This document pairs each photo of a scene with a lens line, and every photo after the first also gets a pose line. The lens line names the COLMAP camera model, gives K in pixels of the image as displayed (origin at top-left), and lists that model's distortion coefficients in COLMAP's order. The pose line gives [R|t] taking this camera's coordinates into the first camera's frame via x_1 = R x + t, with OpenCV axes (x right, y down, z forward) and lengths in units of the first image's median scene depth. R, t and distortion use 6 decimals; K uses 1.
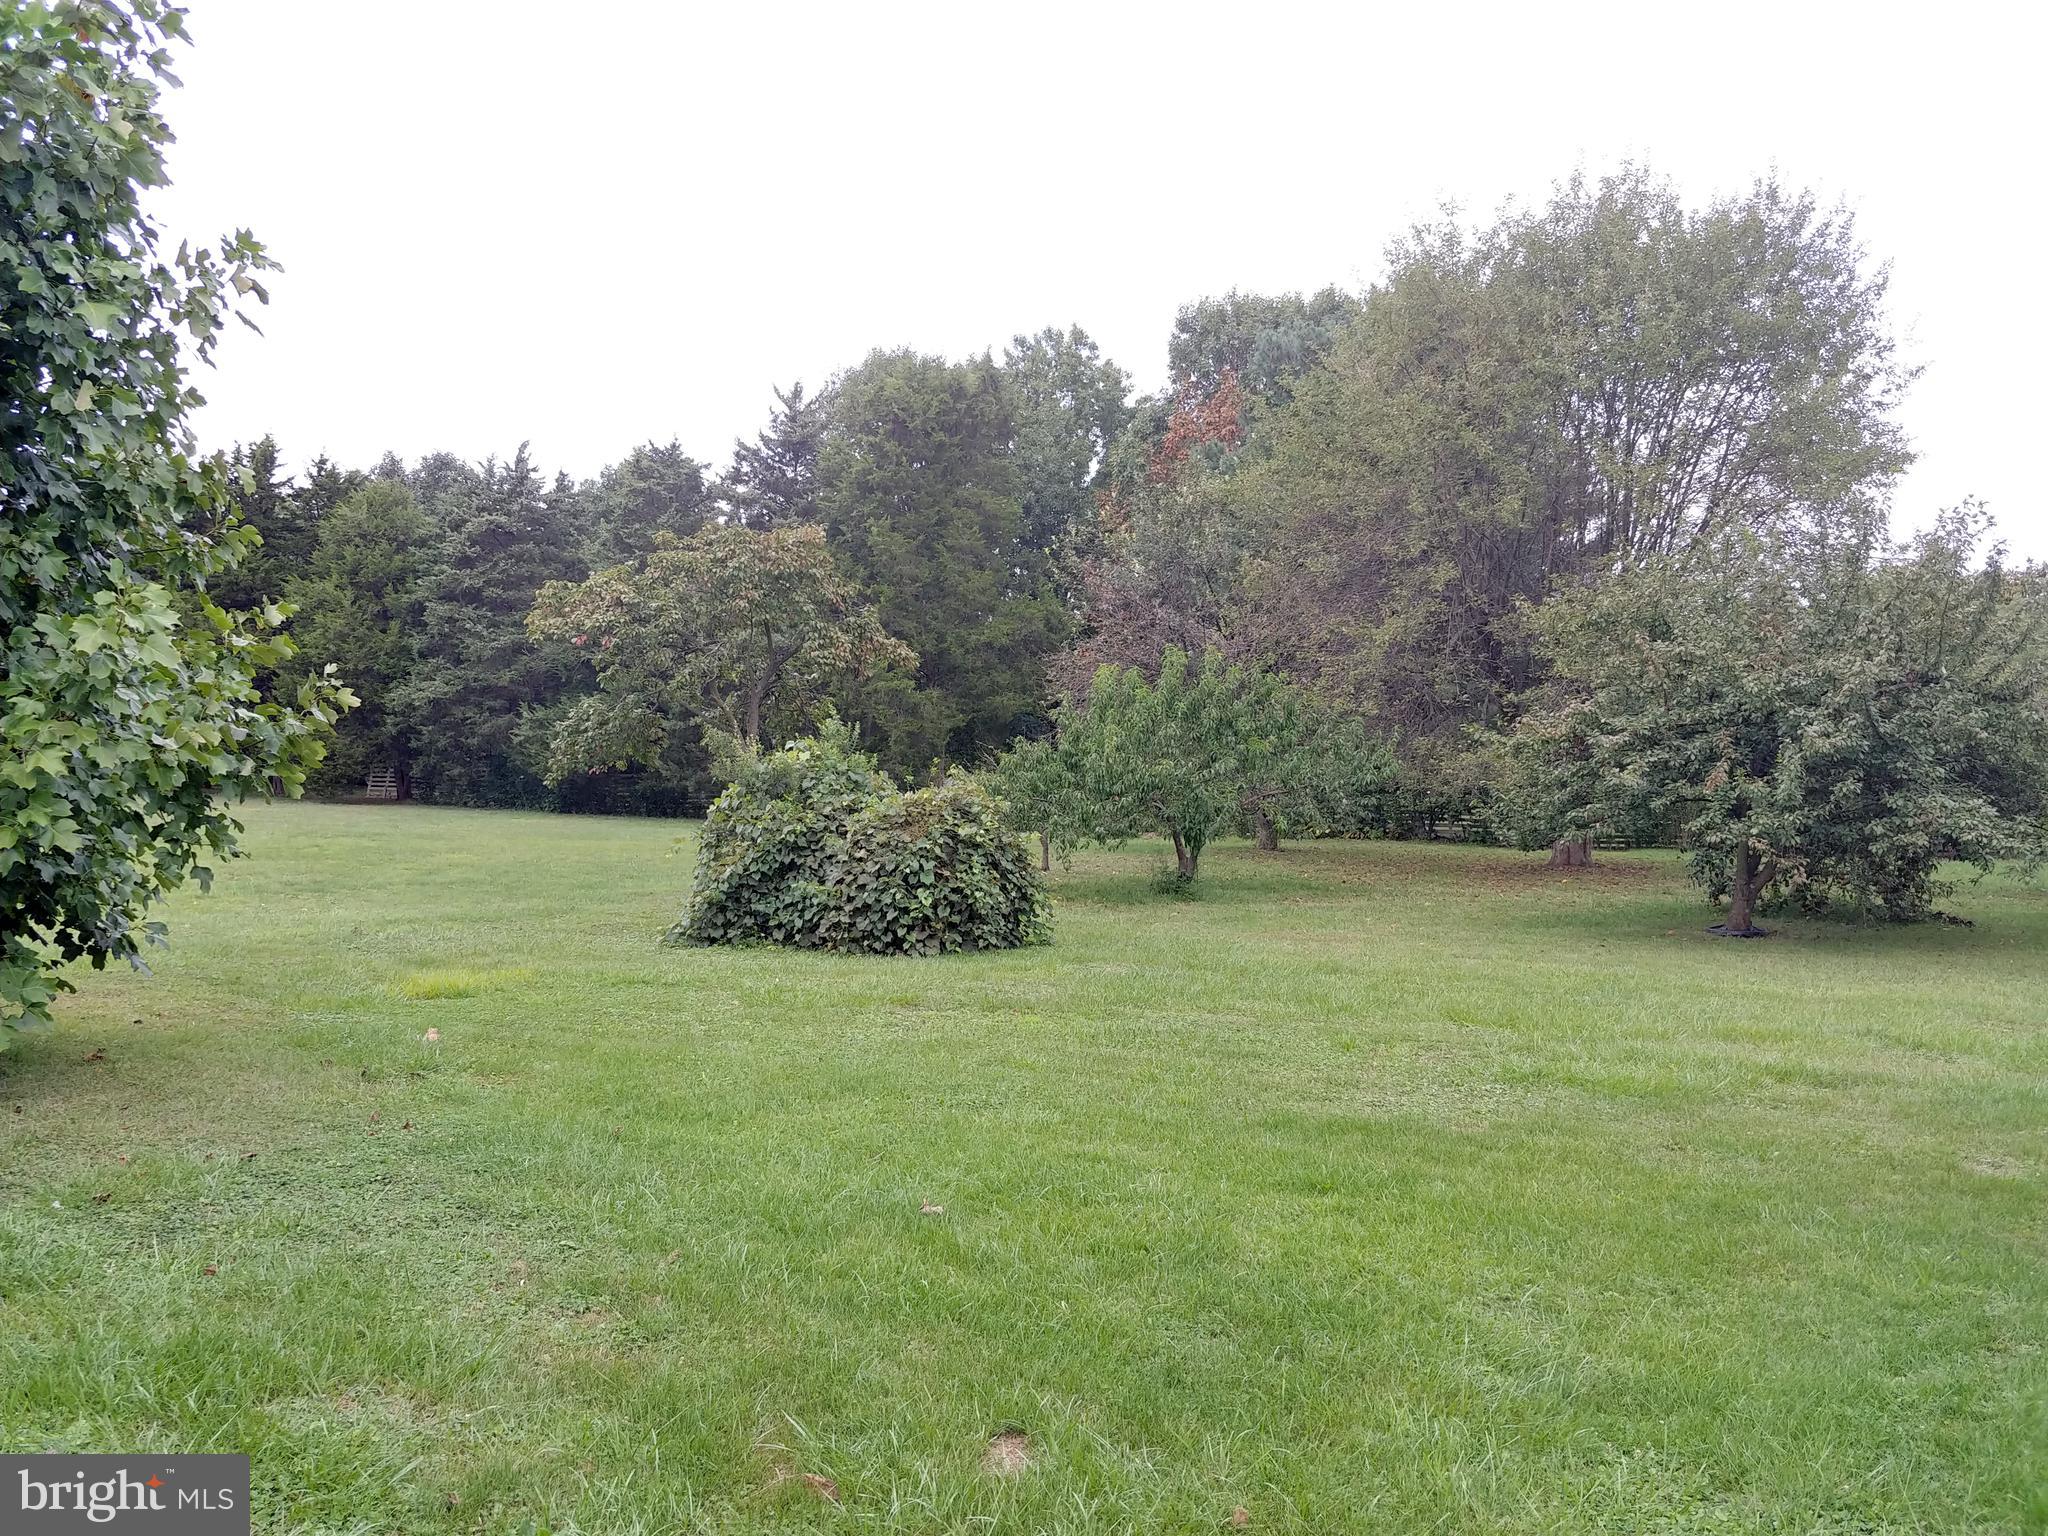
lens RADIAL K [[1789.2, 0, 1024.0], [0, 1789.2, 768.0], [0, 0, 1]] dist [0.072369, -0.001749]
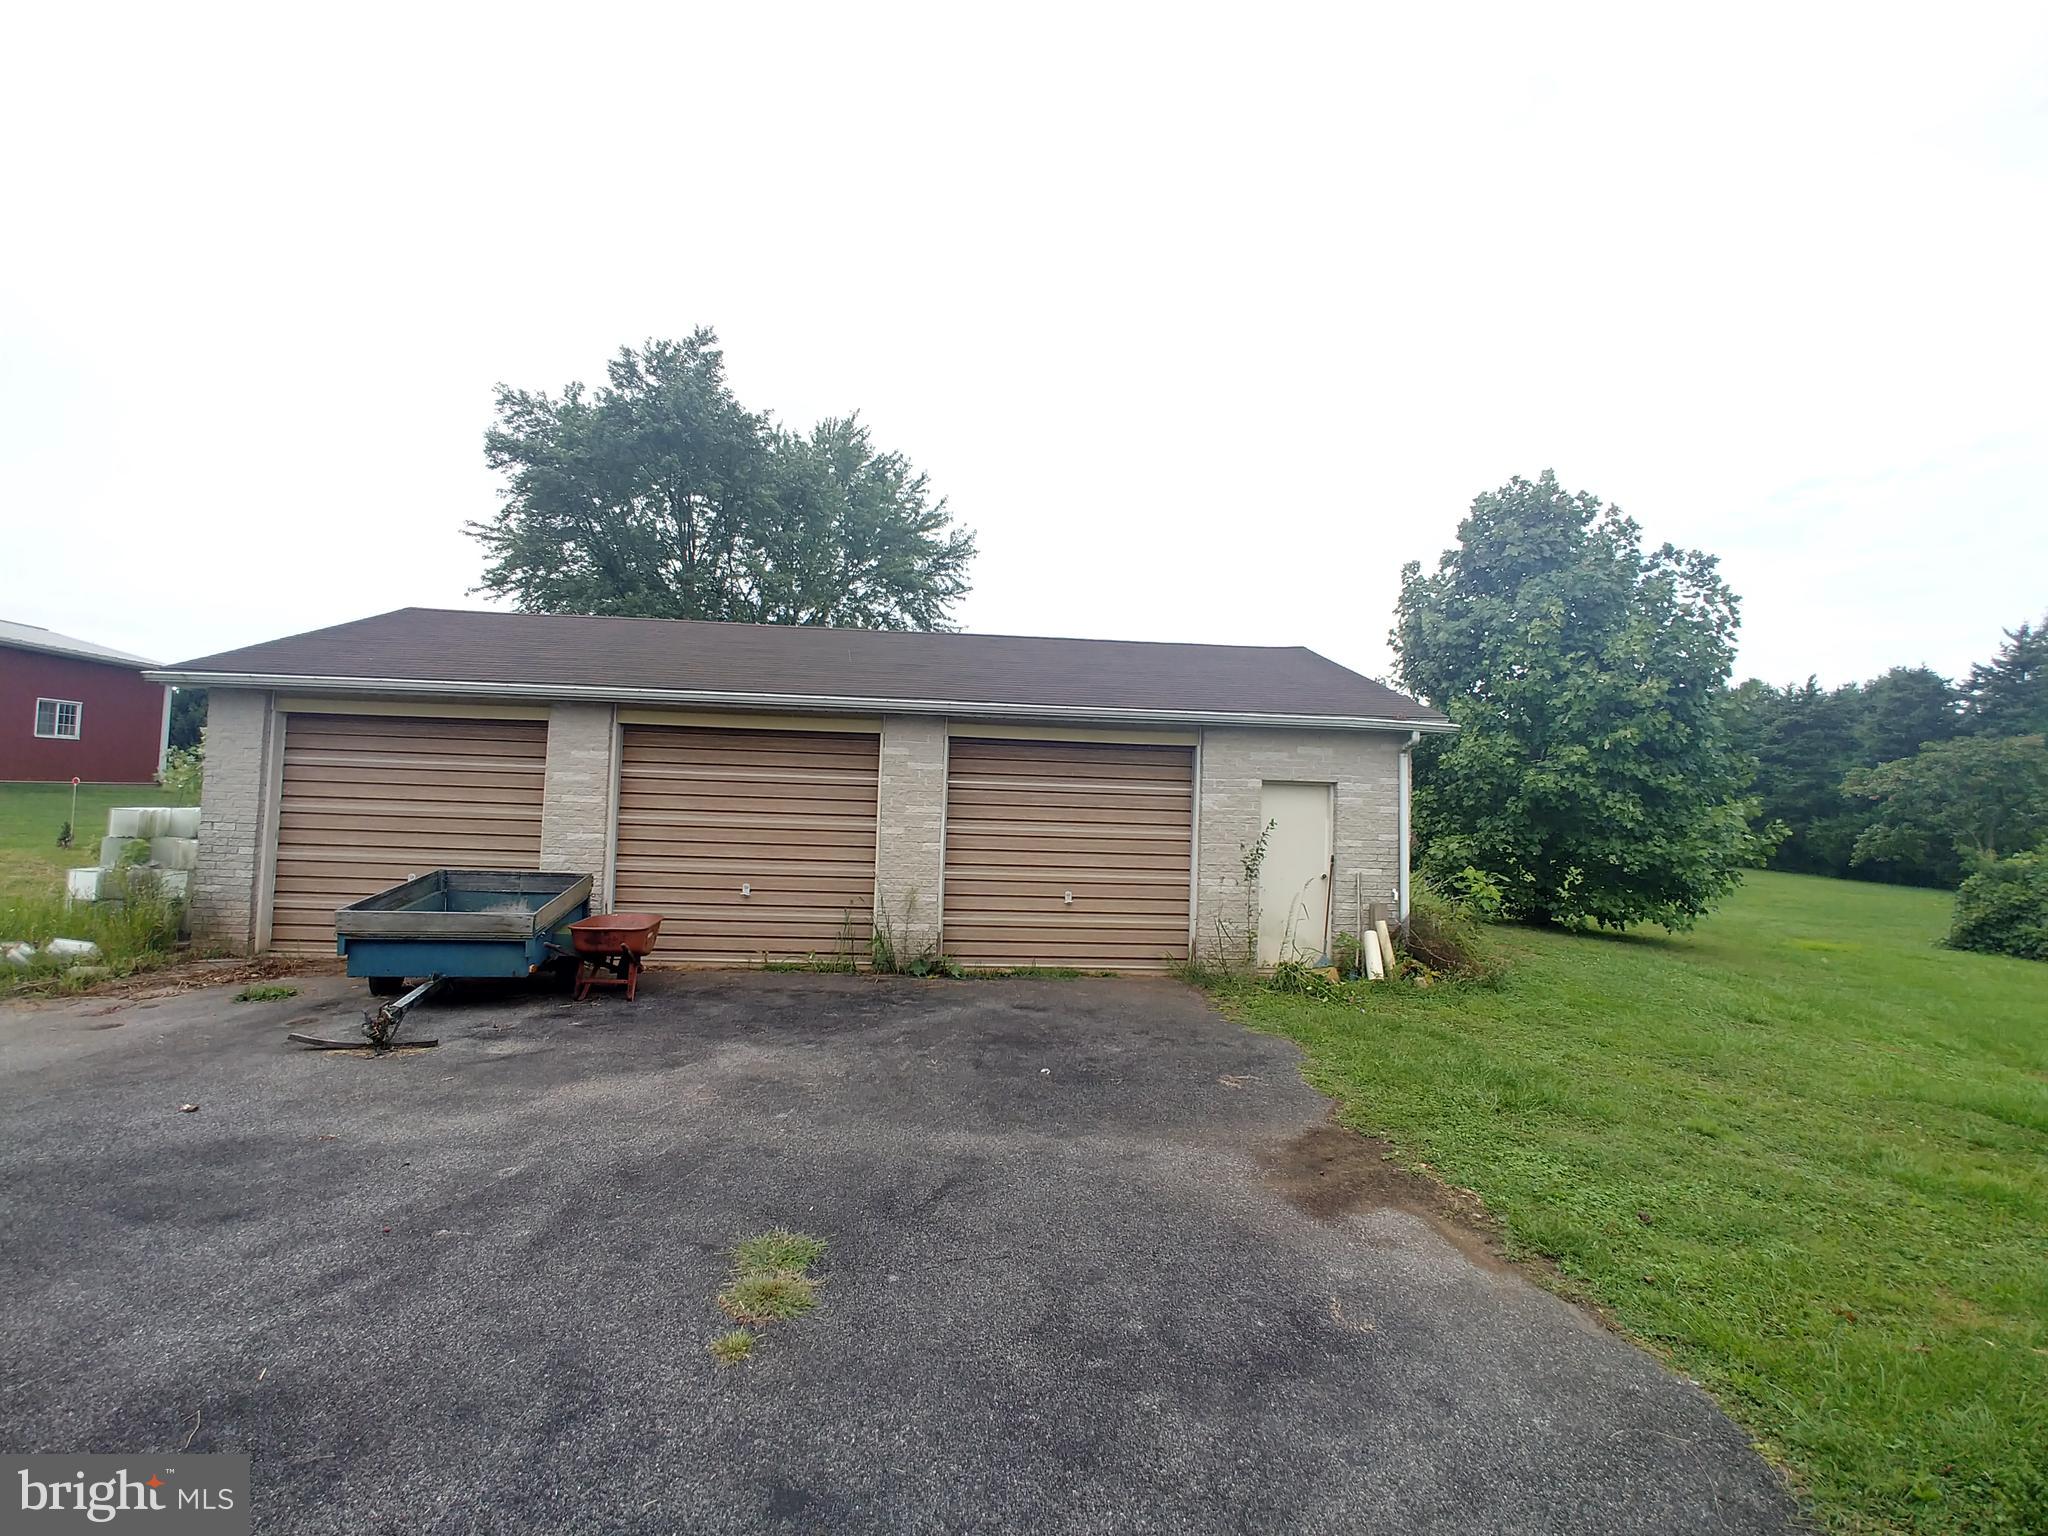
lens RADIAL K [[876.6, 0, 1015.6], [0, 876.6, 753.6], [0, 0, 1]] dist [-0.000313, -0.009901]
pose [[0.545653, -0.020354, -0.837764, 0.025233], [-0.053320, 0.996836, -0.058947, -0.004085], [0.836313, 0.076834, 0.542841, -0.177473]]
